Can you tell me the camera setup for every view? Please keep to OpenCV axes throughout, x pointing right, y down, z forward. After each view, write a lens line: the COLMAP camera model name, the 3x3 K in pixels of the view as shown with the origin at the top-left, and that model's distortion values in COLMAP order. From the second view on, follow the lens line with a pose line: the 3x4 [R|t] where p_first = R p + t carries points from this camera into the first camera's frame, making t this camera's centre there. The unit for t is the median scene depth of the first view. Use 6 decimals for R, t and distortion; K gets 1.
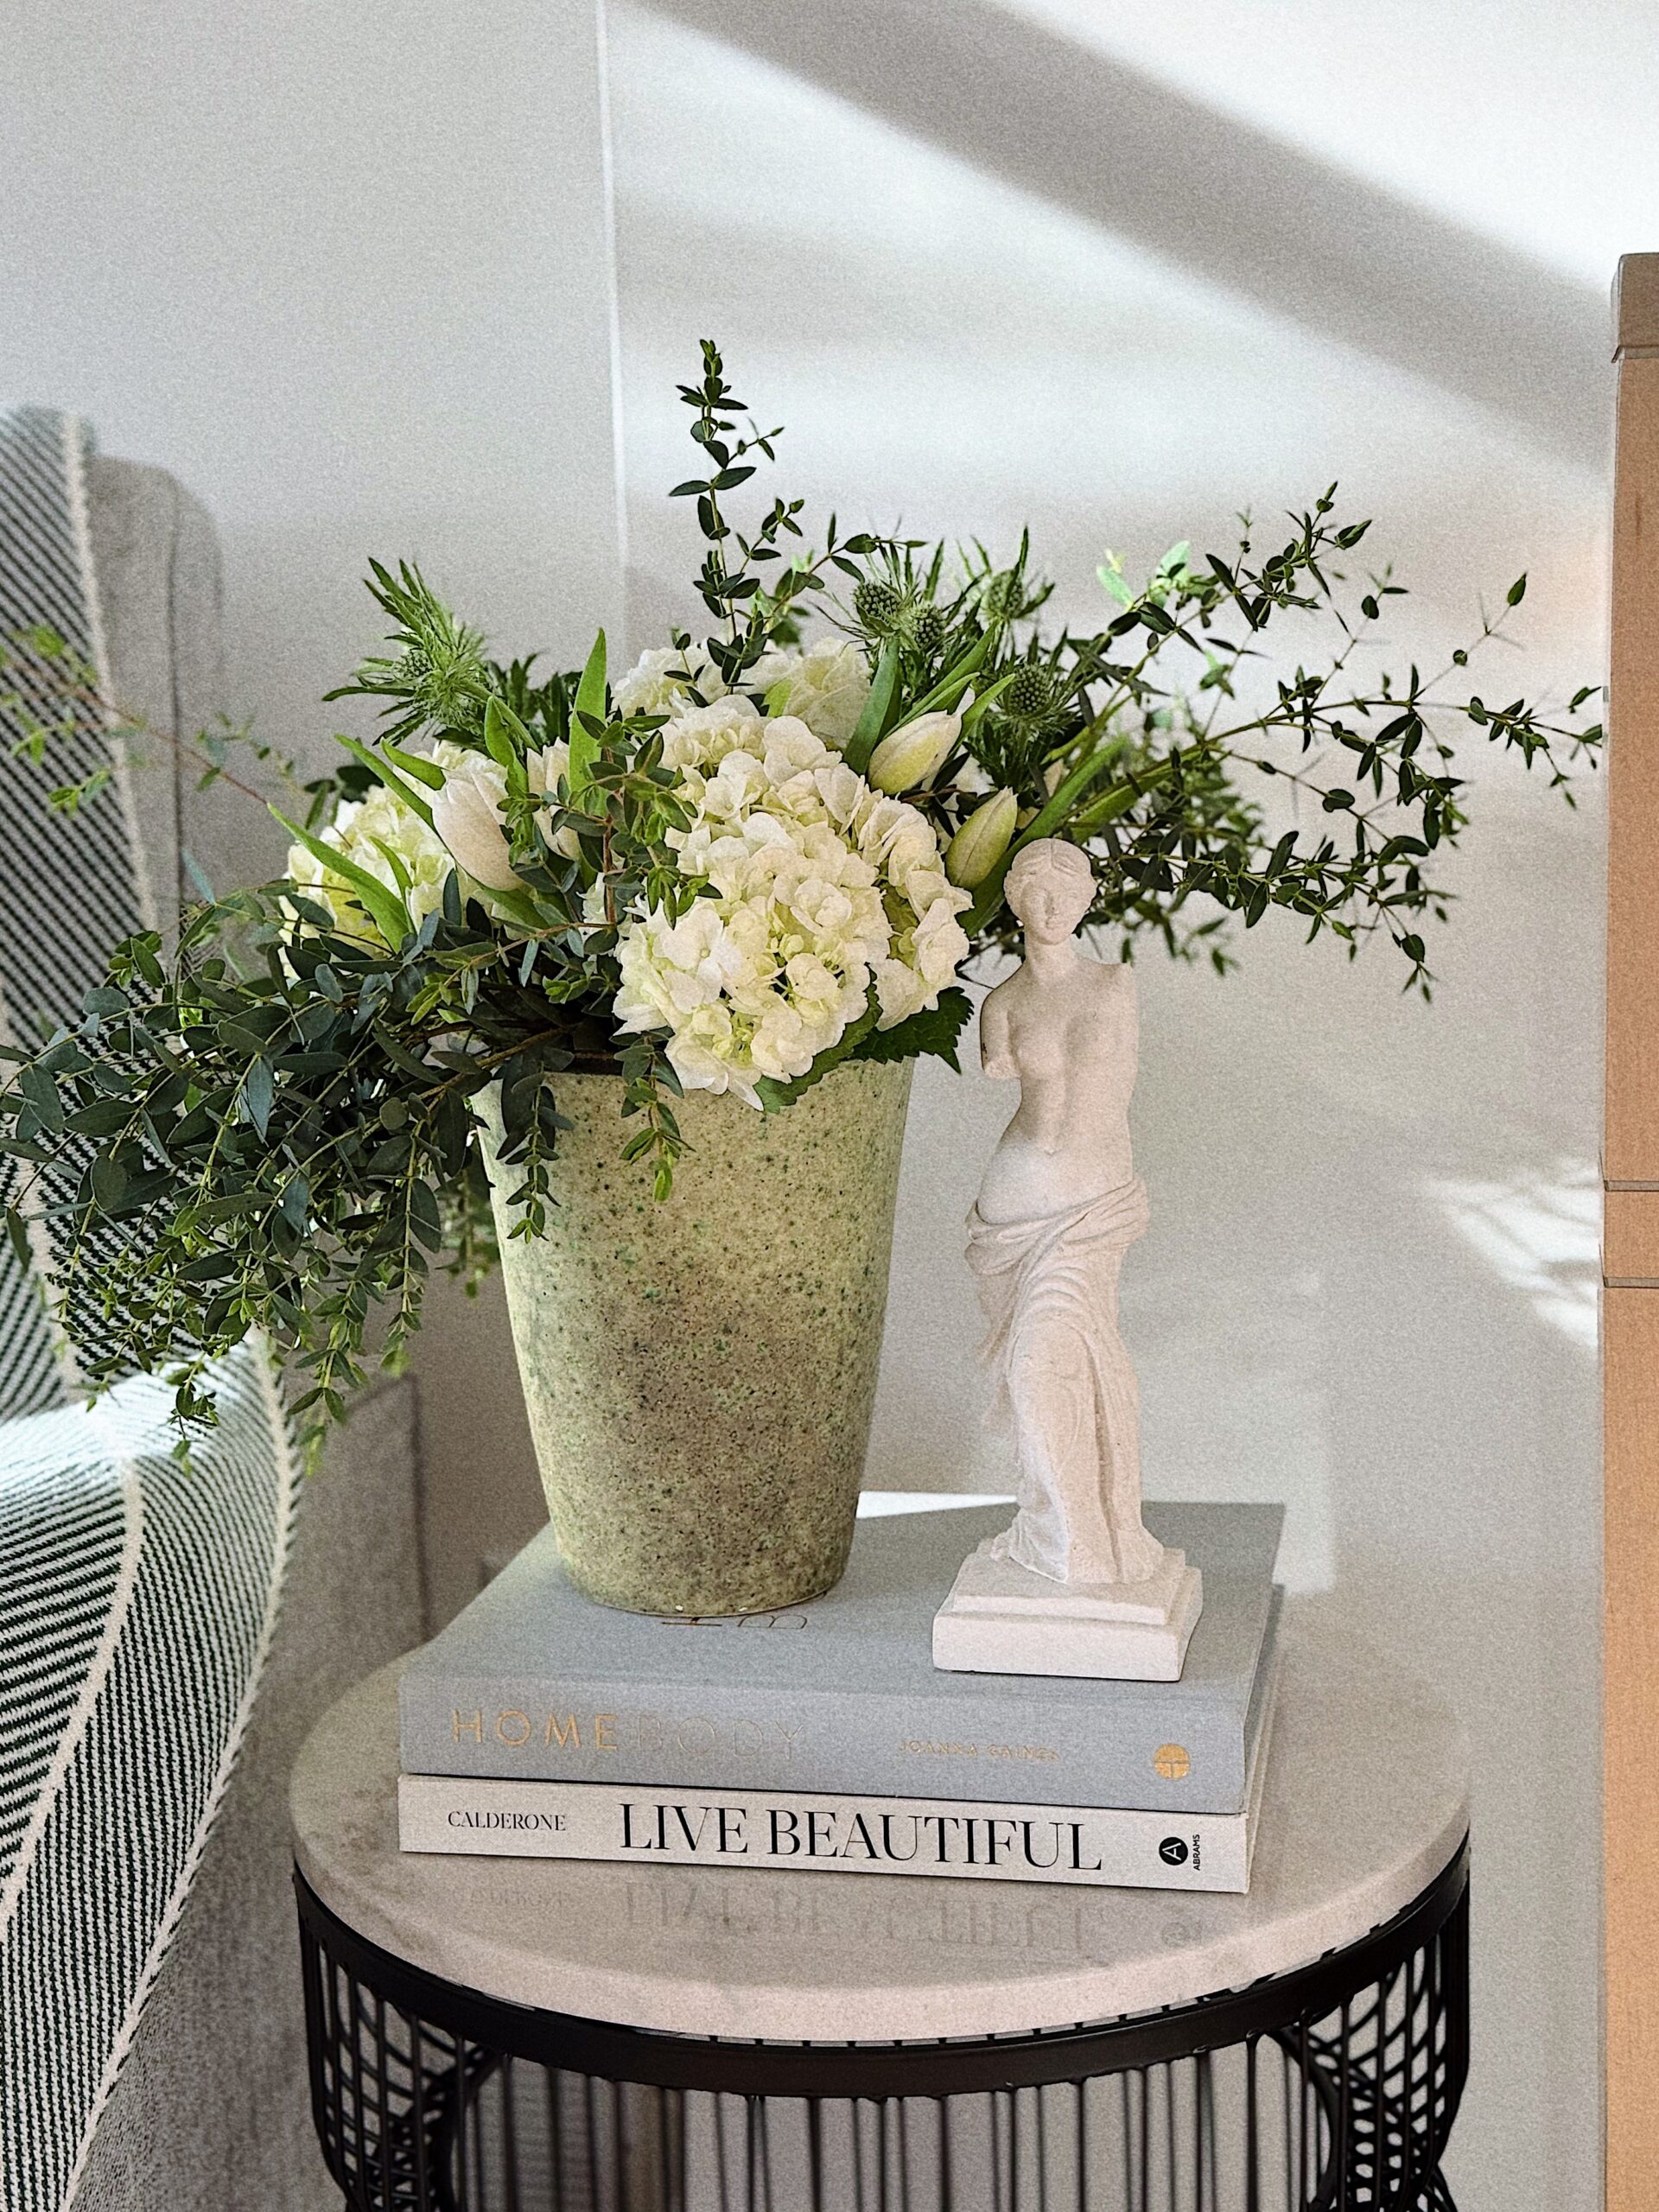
lens RADIAL K [[3093.2, 0, 829.5], [0, 3093.2, 1106.4], [0, 0, 1]] dist [0.001637, 0.000000]
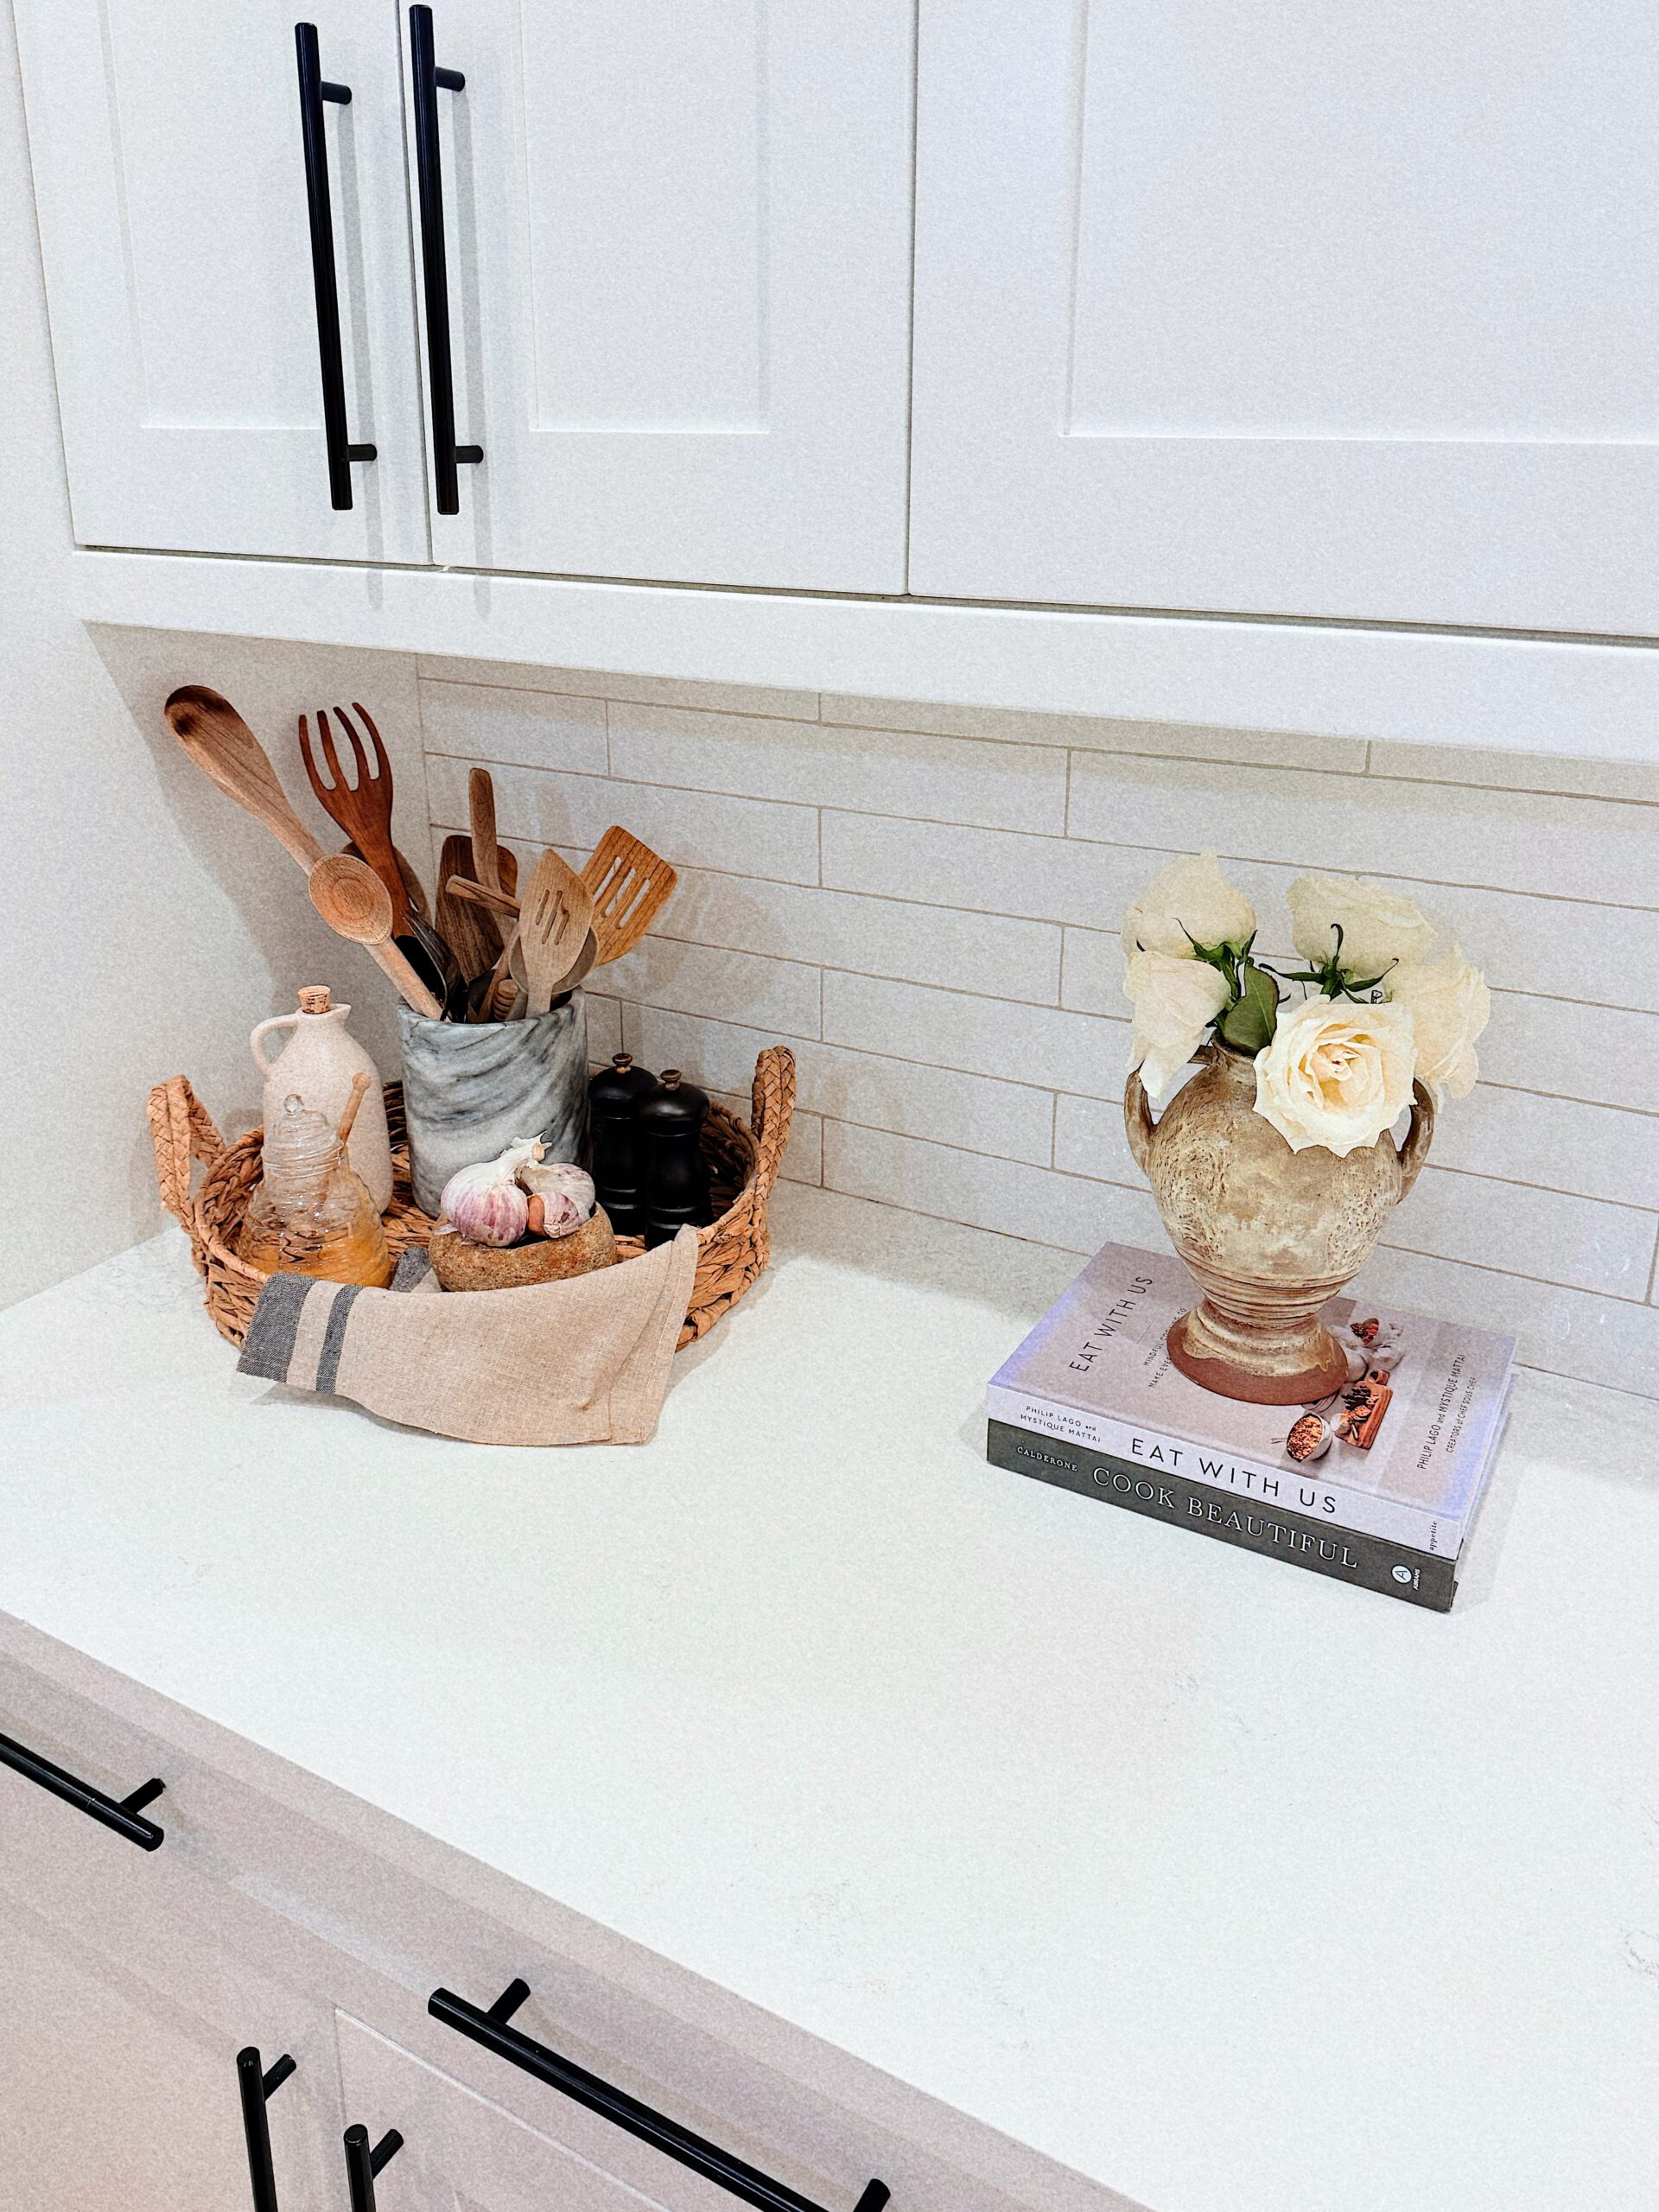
lens RADIAL K [[1548.8, 0, 829.6], [0, 1548.8, 1106.1], [0, 0, 1]] dist [-0.000143, -0.000078]
pose [[0.999995, 0.003028, -0.000572, 0.000363], [-0.003029, 0.999995, -0.000955, 0.000370], [0.000569, 0.000957, 0.999999, 0.507166]]
